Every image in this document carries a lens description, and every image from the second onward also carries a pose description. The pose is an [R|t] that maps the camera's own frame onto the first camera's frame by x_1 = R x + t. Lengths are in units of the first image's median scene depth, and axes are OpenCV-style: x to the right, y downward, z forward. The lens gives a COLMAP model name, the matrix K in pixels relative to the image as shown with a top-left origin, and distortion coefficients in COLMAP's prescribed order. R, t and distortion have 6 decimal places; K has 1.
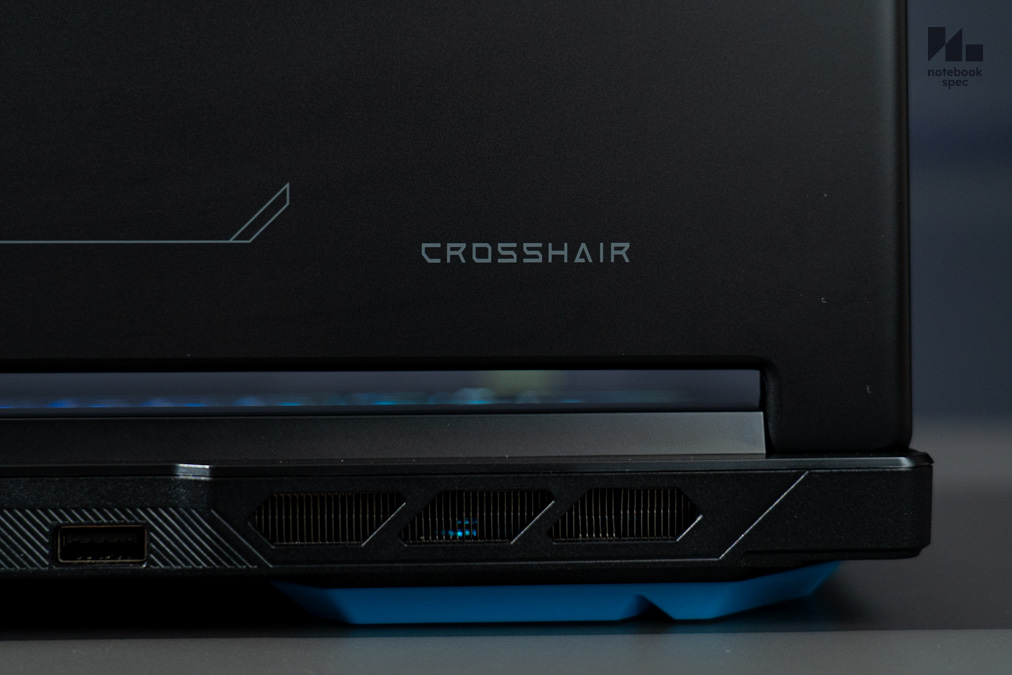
lens RADIAL K [[1594.1, 0, 516.2], [0, 1594.1, 289.6], [0, 0, 1]] dist [-0.005277, 0.000000]
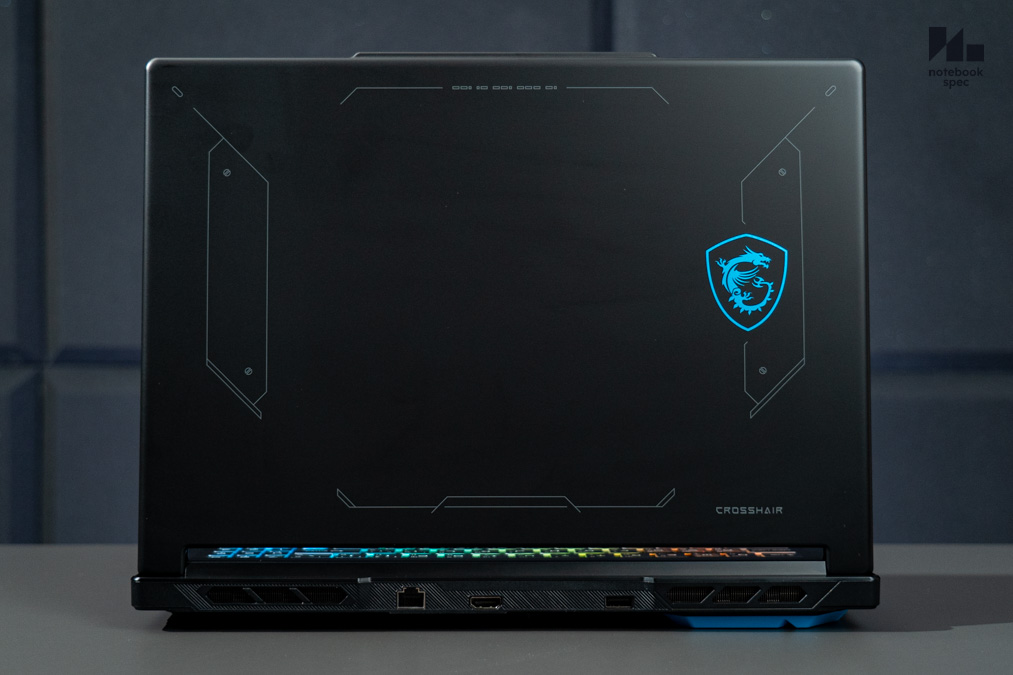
lens RADIAL K [[1287.8, 0, 479.6], [0, 1287.8, 326.3], [0, 0, 1]] dist [0.015921, 0.000000]
pose [[0.998865, 0.002233, -0.047585, -0.407683], [-0.003000, 0.999867, -0.016048, -0.345798], [0.047543, 0.016172, 0.998738, -1.586976]]
